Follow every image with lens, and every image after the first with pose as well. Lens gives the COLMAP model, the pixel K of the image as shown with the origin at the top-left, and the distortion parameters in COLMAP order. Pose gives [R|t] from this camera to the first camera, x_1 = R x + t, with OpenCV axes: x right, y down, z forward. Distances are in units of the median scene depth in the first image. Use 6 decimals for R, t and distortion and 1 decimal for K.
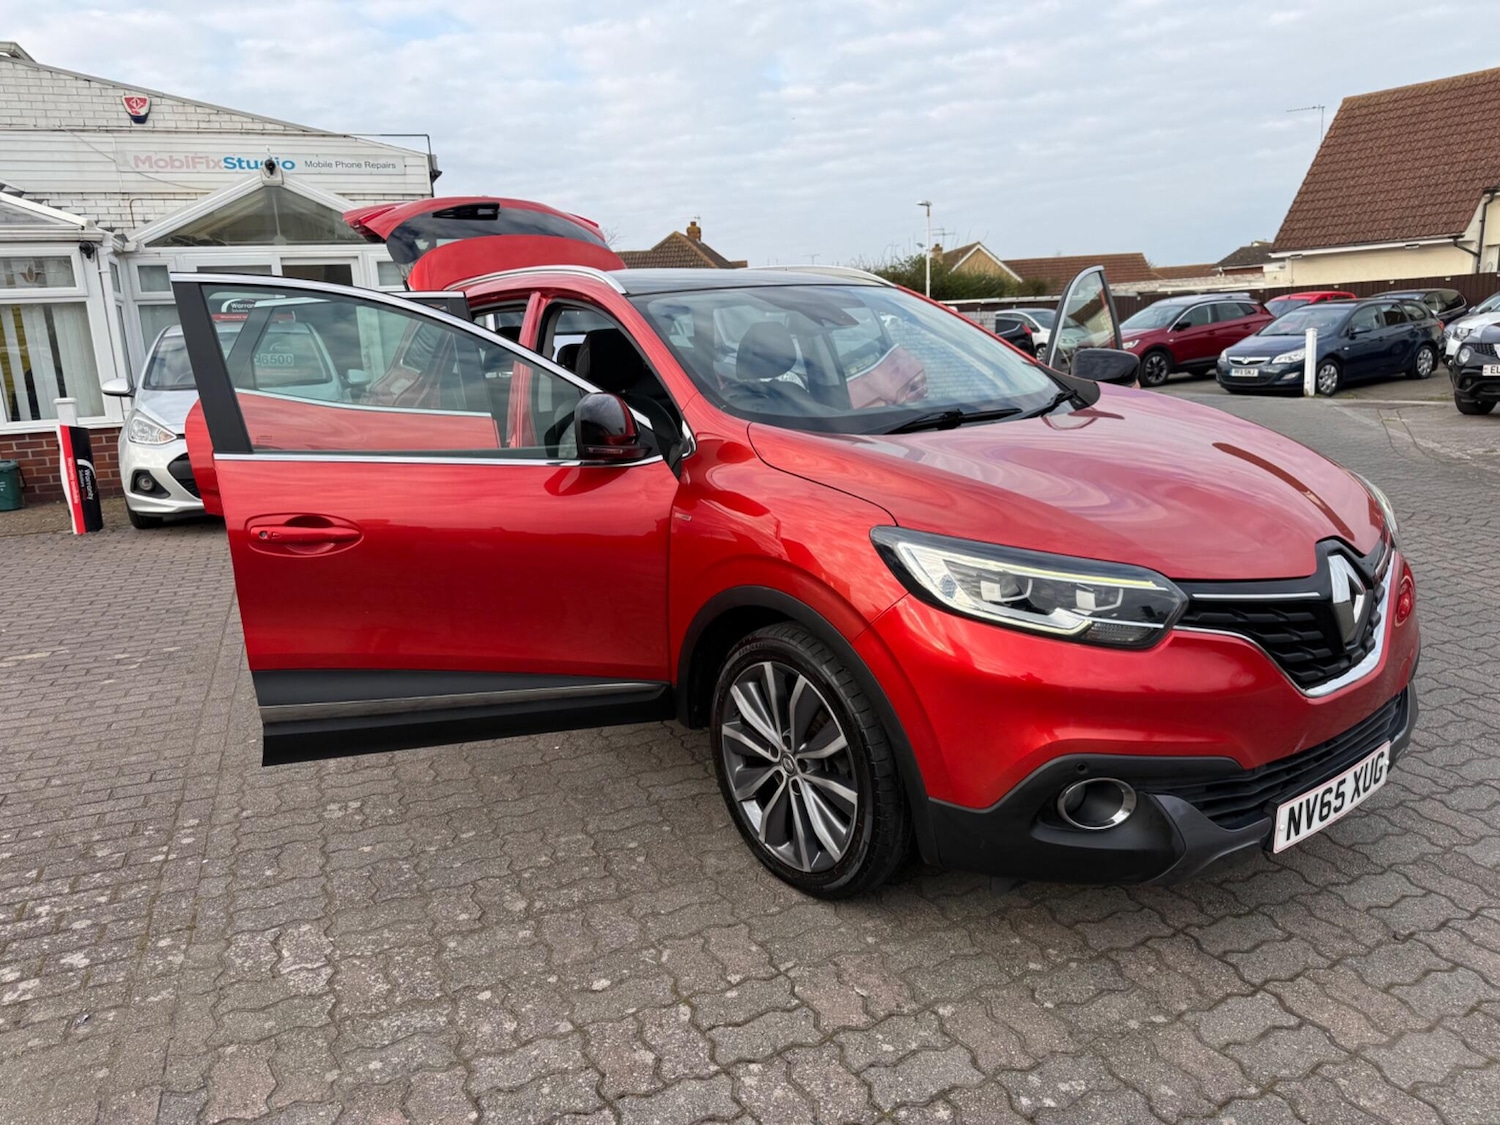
lens RADIAL K [[1062.0, 0, 741.1], [0, 1062.0, 564.5], [0, 0, 1]] dist [0.004906, -0.005391]
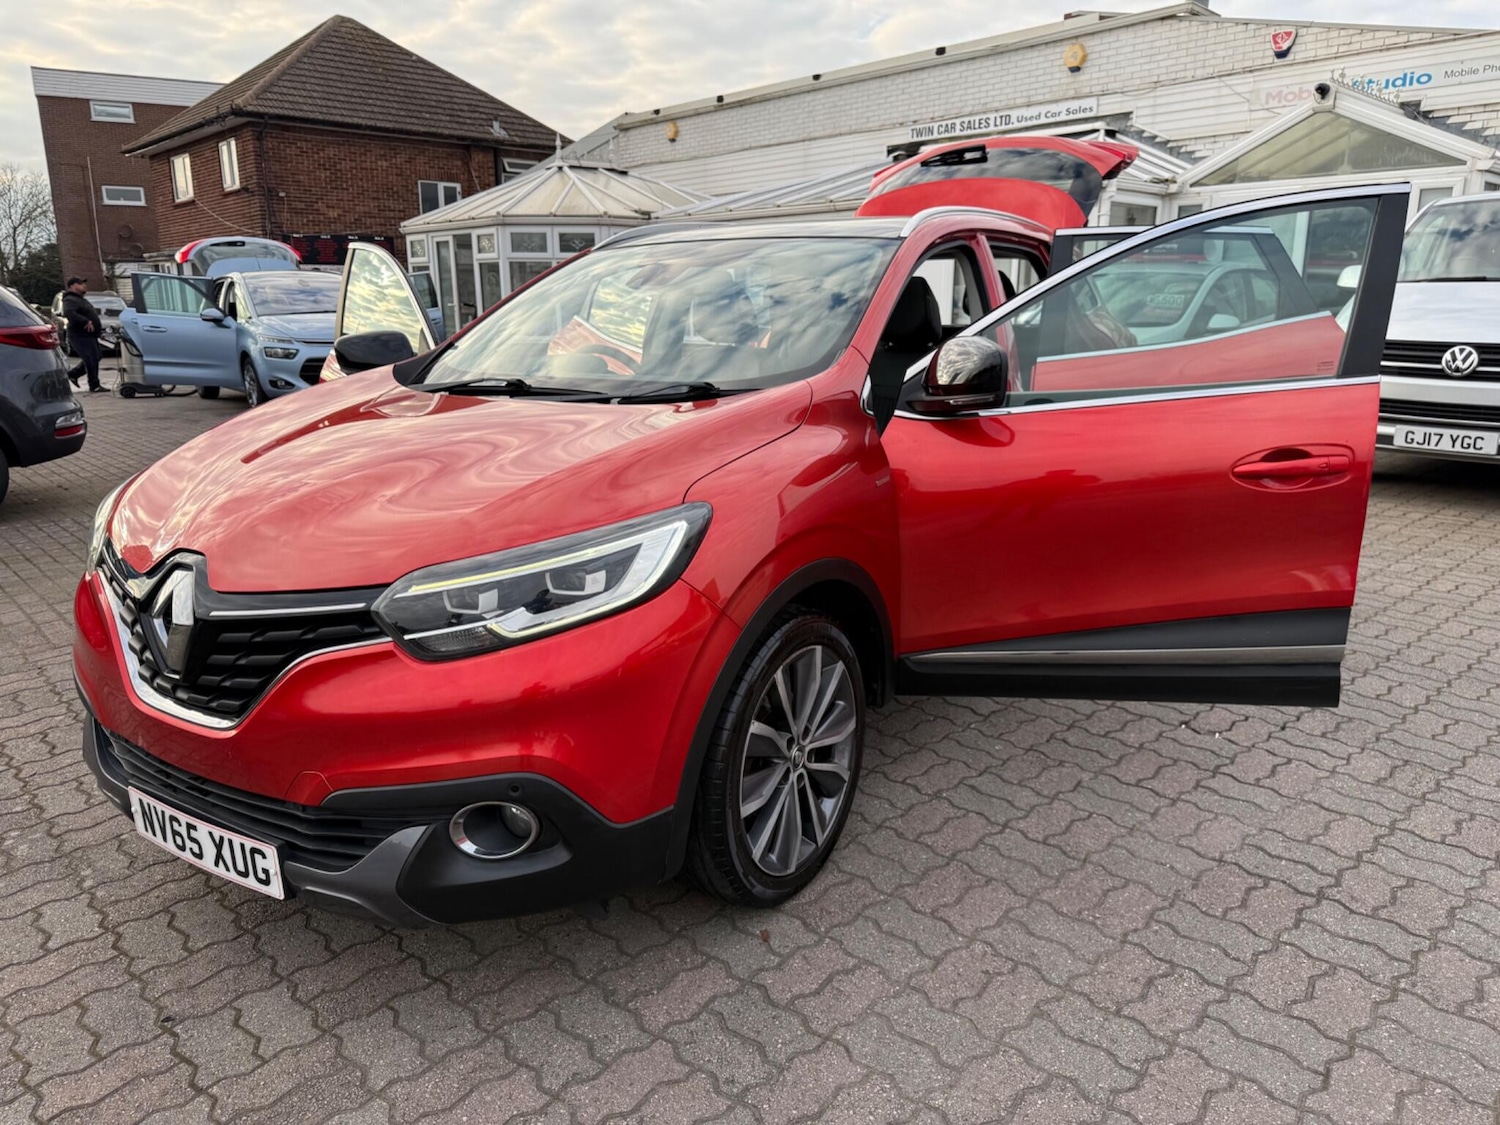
lens RADIAL K [[1061.0, 0, 750.0], [0, 1061.0, 562.5], [0, 0, 1]] dist [0.019567, -0.022926]
pose [[0.344439, 0.265396, -0.900515, 1.054801], [-0.211214, 0.956525, 0.201116, -0.201732], [0.914741, 0.120930, 0.385520, 0.760794]]
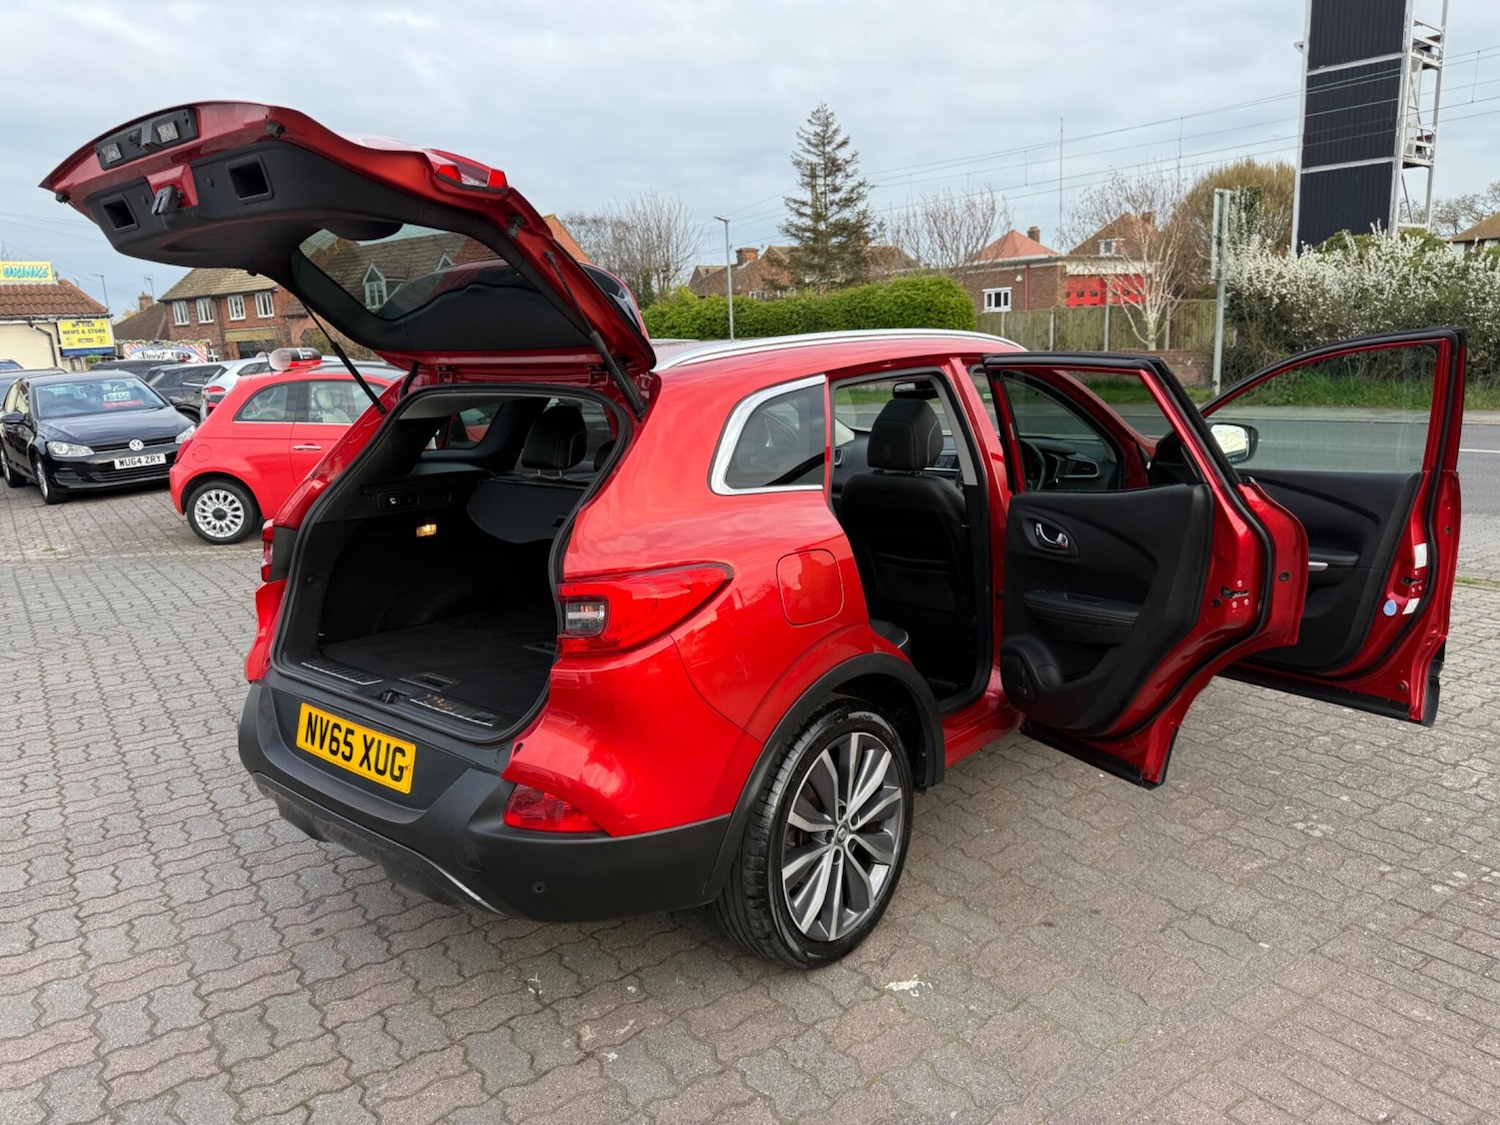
lens RADIAL K [[1068.8, 0, 755.9], [0, 1068.8, 573.3], [0, 0, 1]] dist [0.001275, -0.006519]
pose [[-0.214038, -0.159722, 0.963679, -1.182132], [0.260756, 0.941400, 0.213945, -0.362299], [-0.941379, 0.297078, -0.159847, 1.541151]]
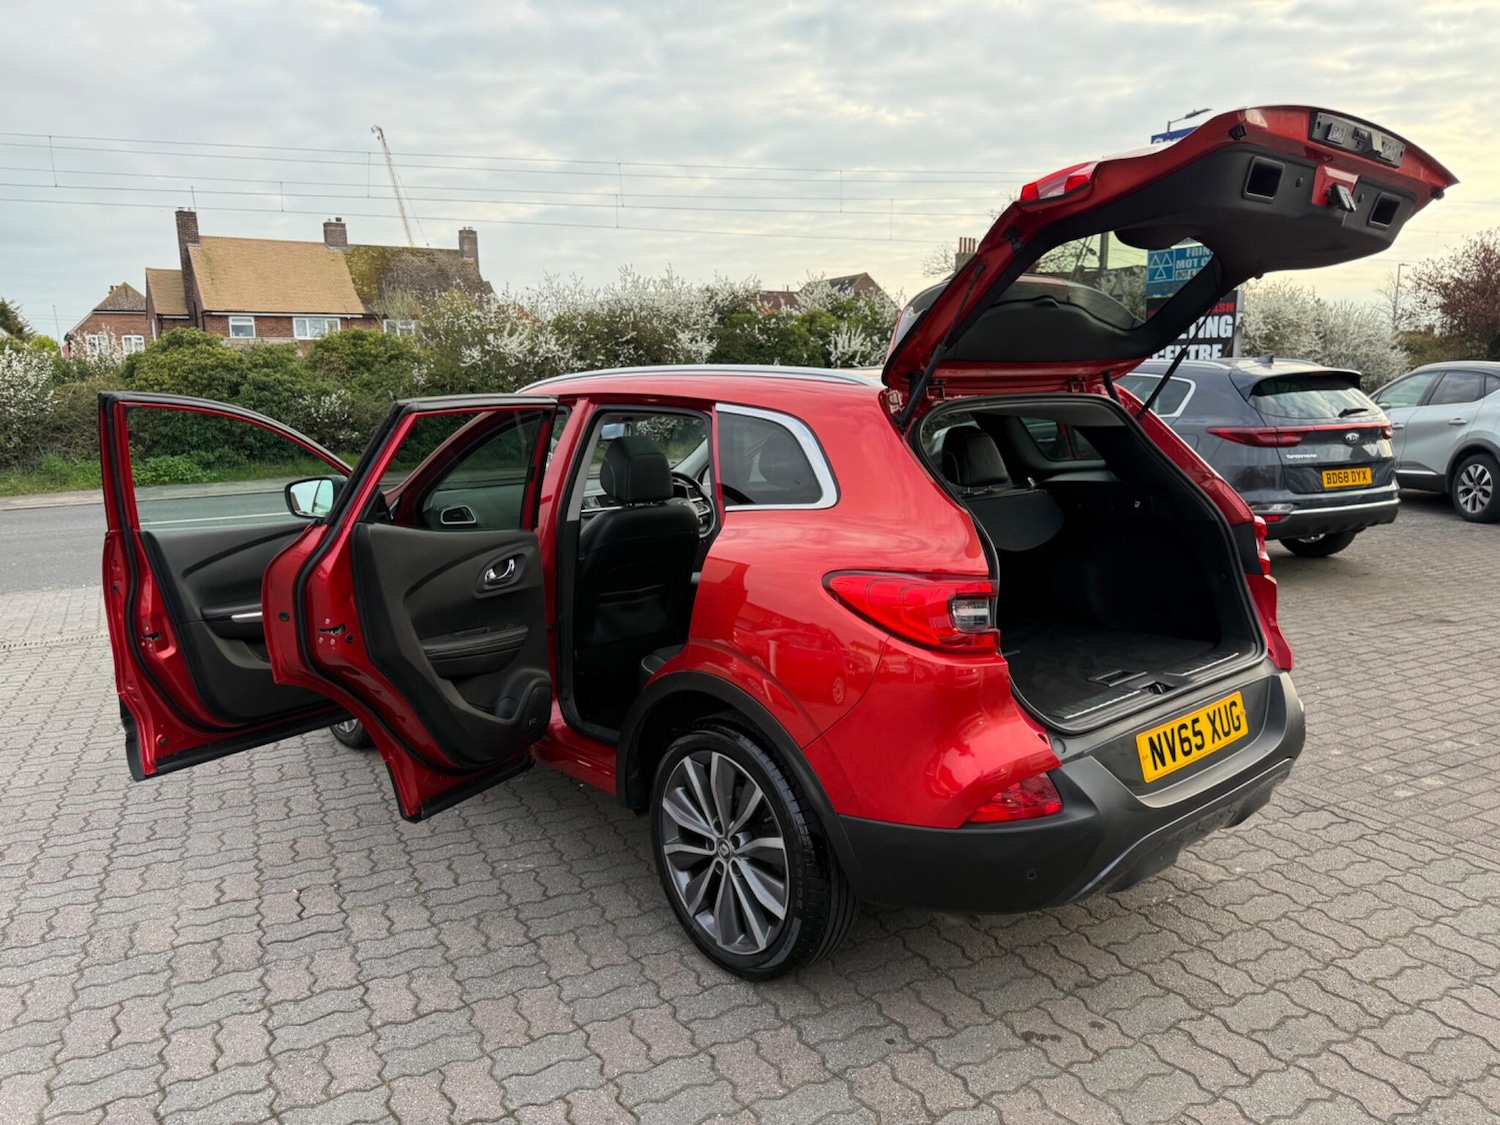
lens RADIAL K [[1061.0, 0, 750.0], [0, 1061.0, 562.5], [0, 0, 1]] dist [0.019567, -0.022926]
pose [[-0.995767, 0.071355, -0.057933, -0.021692], [0.044179, 0.924305, 0.379090, -0.592998], [0.080598, 0.374926, -0.923545, 2.393898]]
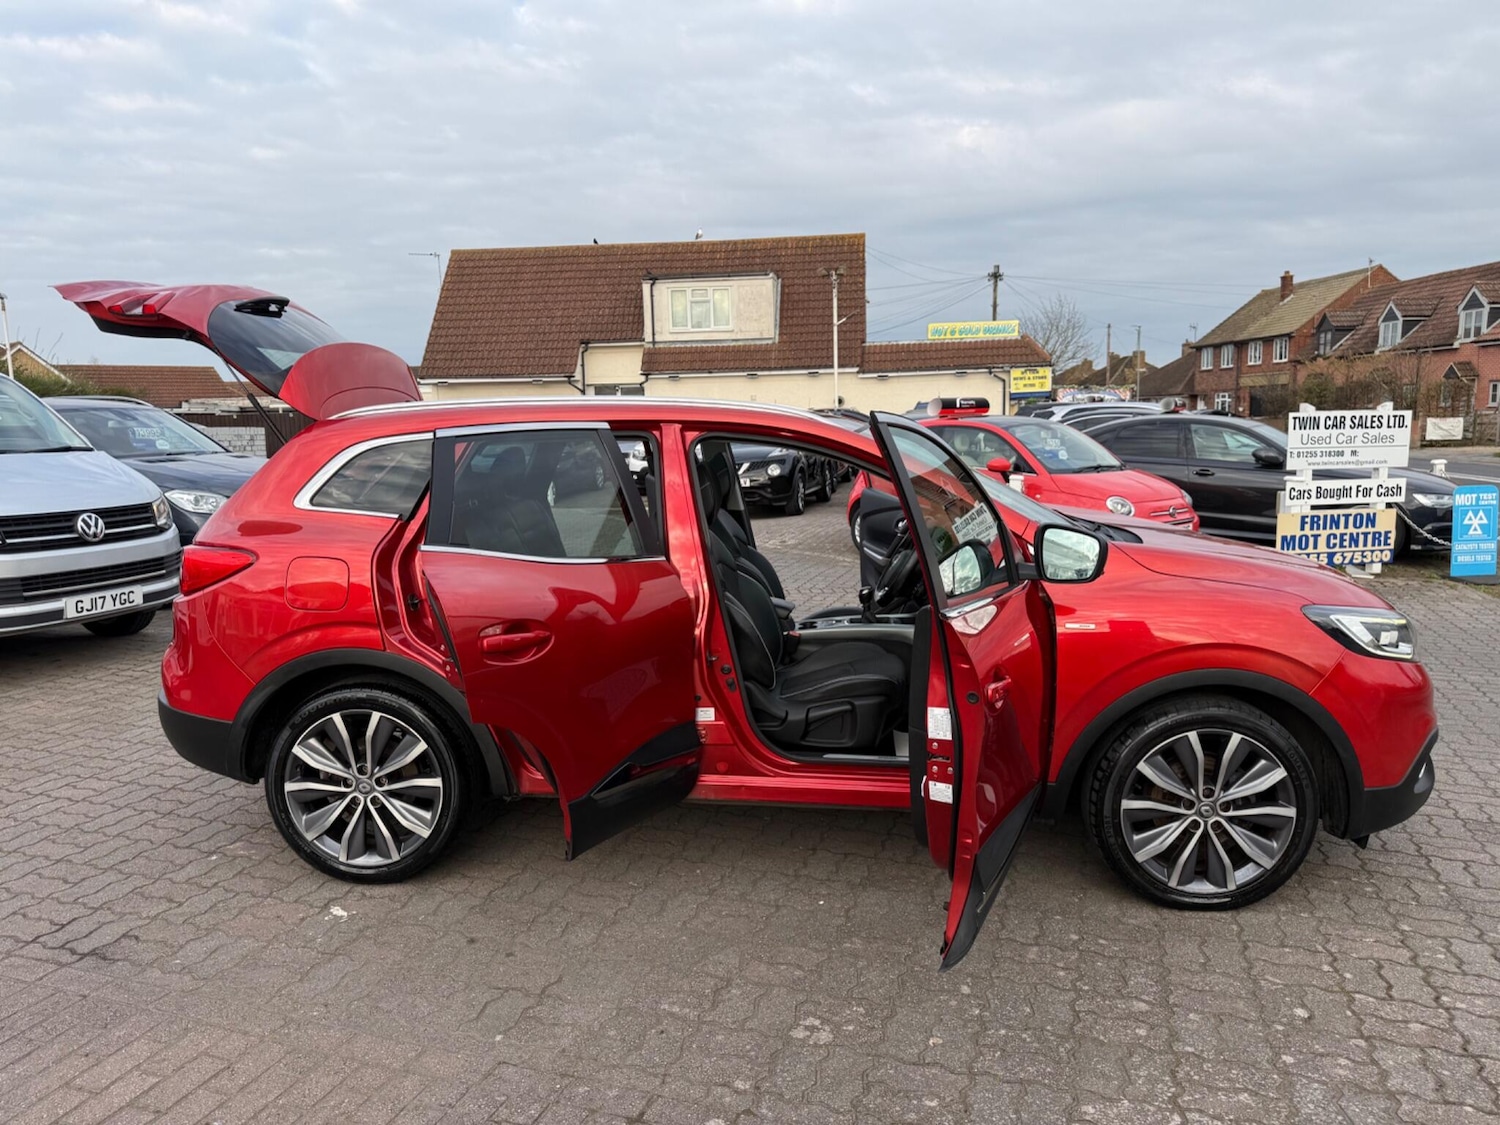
lens RADIAL K [[1061.0, 0, 750.0], [0, 1061.0, 562.5], [0, 0, 1]] dist [0.019567, -0.022926]
pose [[0.659814, -0.073627, 0.747813, -0.961460], [0.153120, 0.987481, -0.037878, -0.104774], [-0.735663, 0.139497, 0.662828, 0.409203]]
